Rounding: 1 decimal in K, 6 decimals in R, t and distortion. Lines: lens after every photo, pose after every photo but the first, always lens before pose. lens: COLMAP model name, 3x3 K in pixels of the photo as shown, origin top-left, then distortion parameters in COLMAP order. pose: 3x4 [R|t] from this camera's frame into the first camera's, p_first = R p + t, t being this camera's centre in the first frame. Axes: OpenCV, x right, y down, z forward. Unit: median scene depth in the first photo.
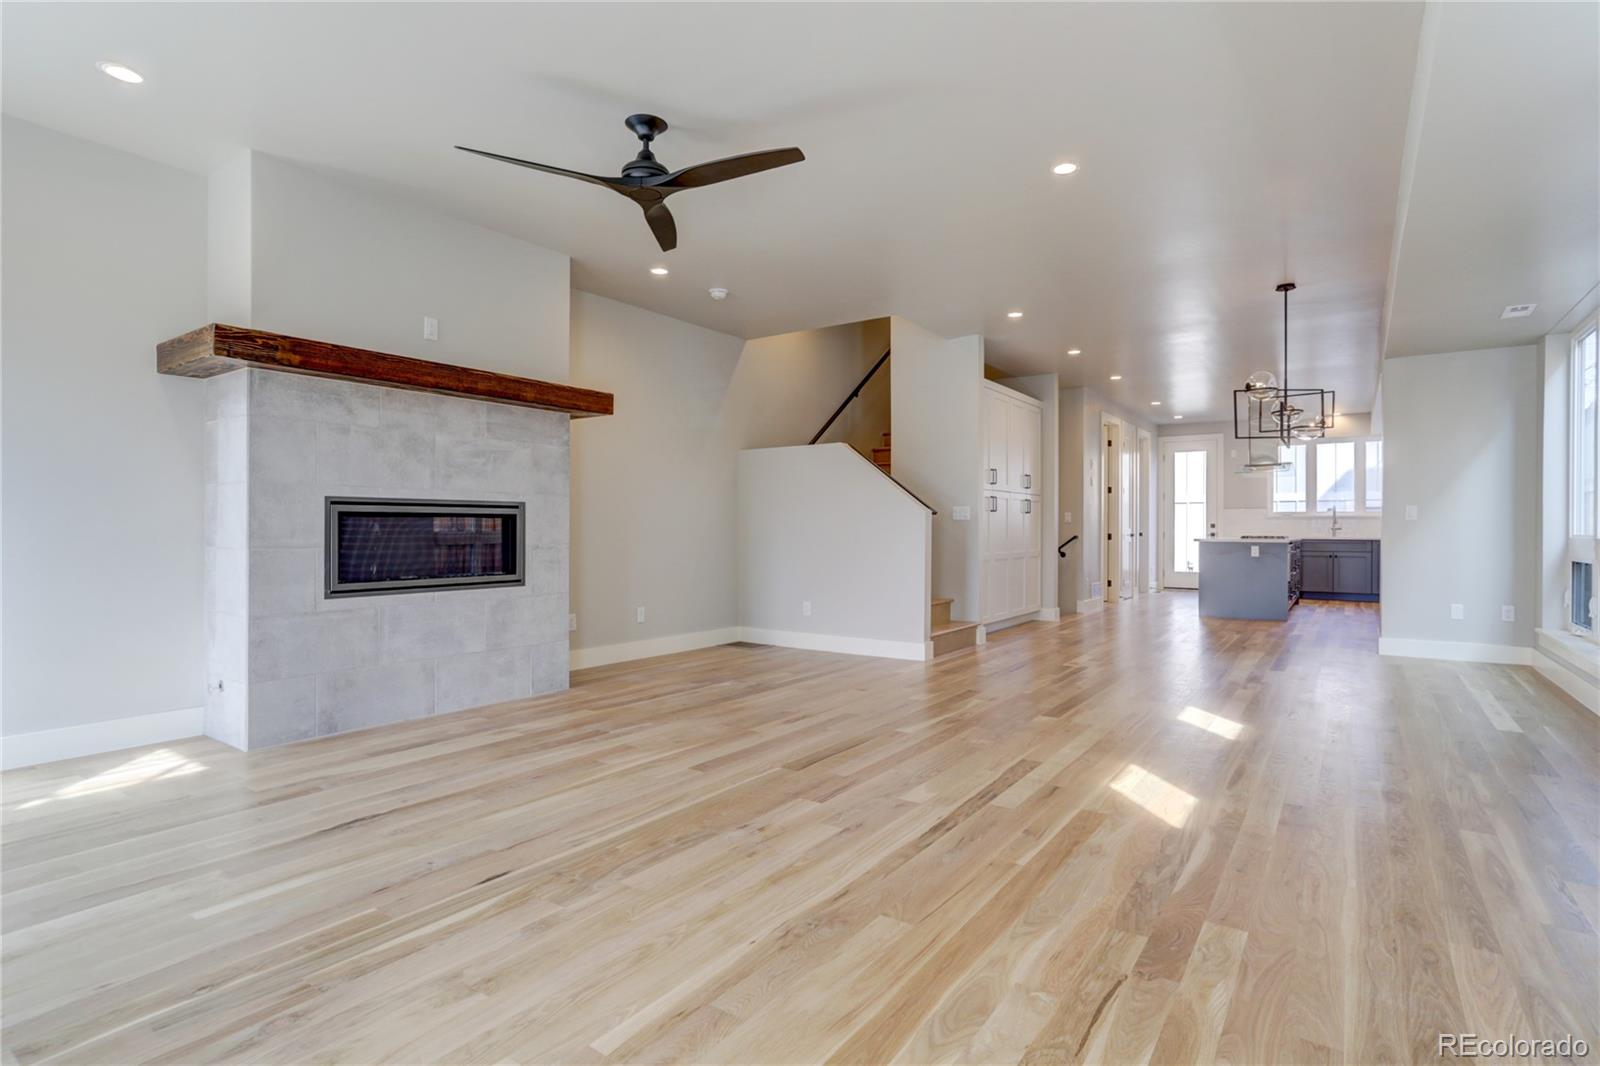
lens RADIAL K [[794.3, 0, 797.3], [0, 794.3, 525.9], [0, 0, 1]] dist [-0.046990, 0.040067]
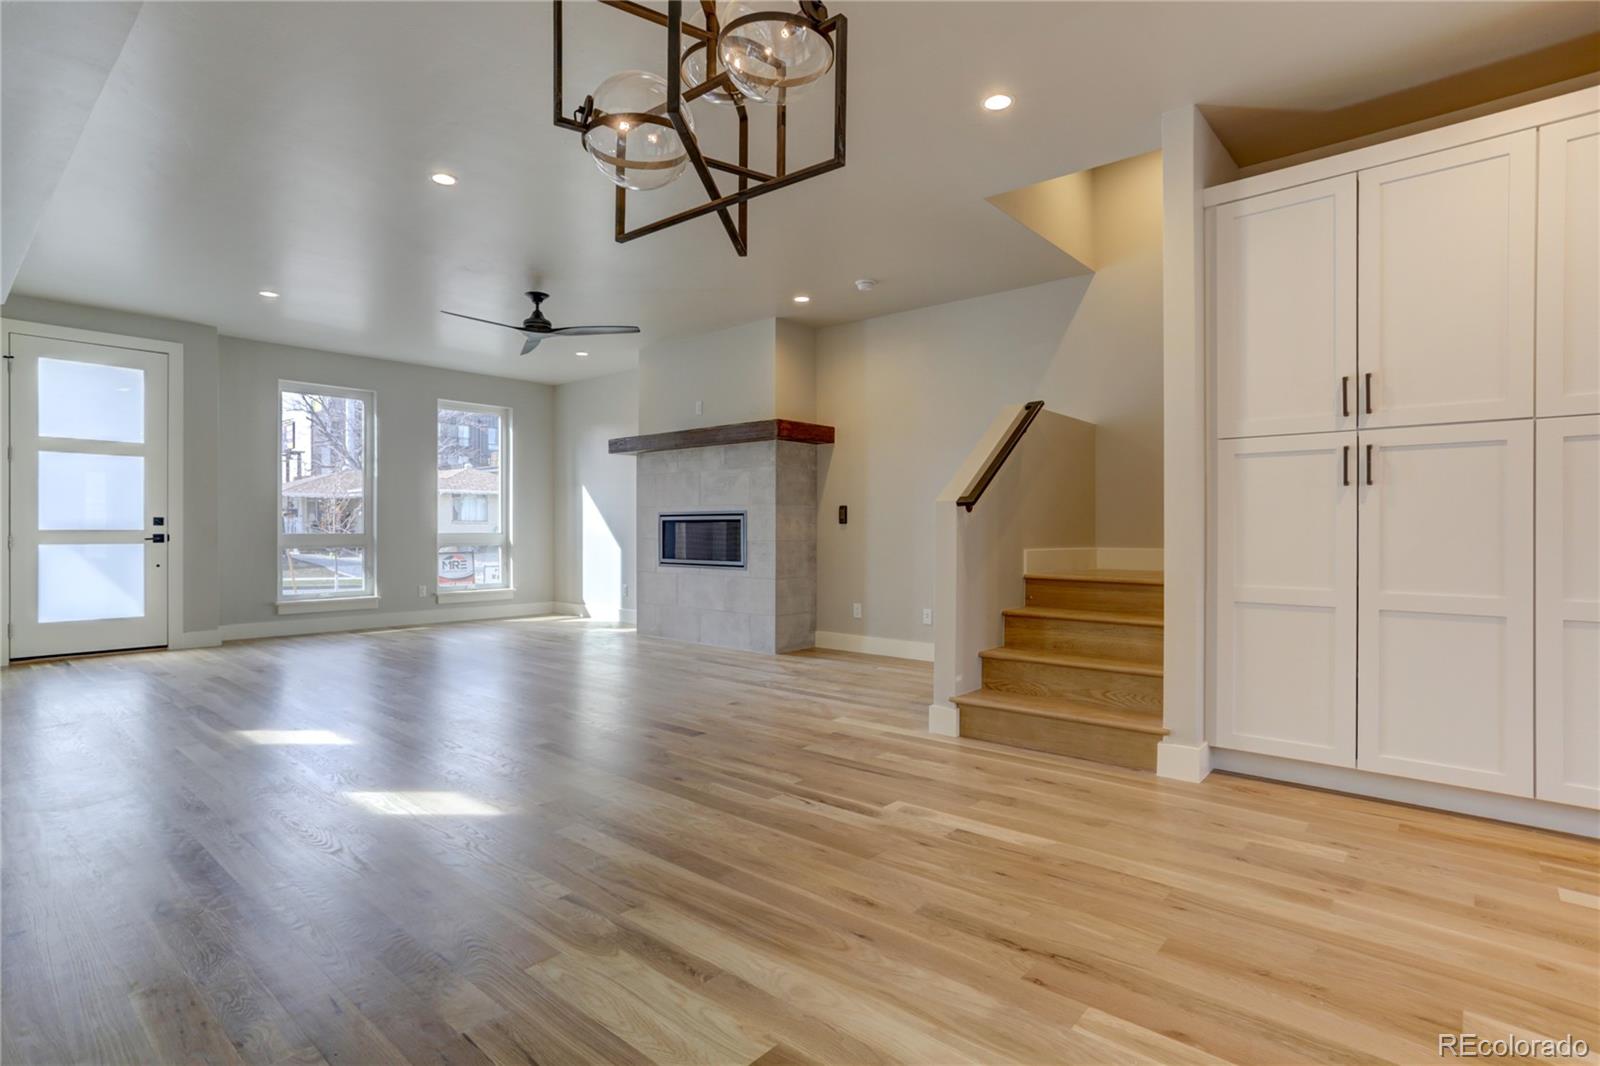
lens RADIAL K [[794.3, 0, 797.3], [0, 794.3, 525.9], [0, 0, 1]] dist [-0.046990, 0.040067]
pose [[-0.112503, -0.011052, -0.993590, 1.209486], [0.001381, 0.999935, -0.011278, 0.015507], [0.993650, -0.002641, -0.112481, 1.438858]]
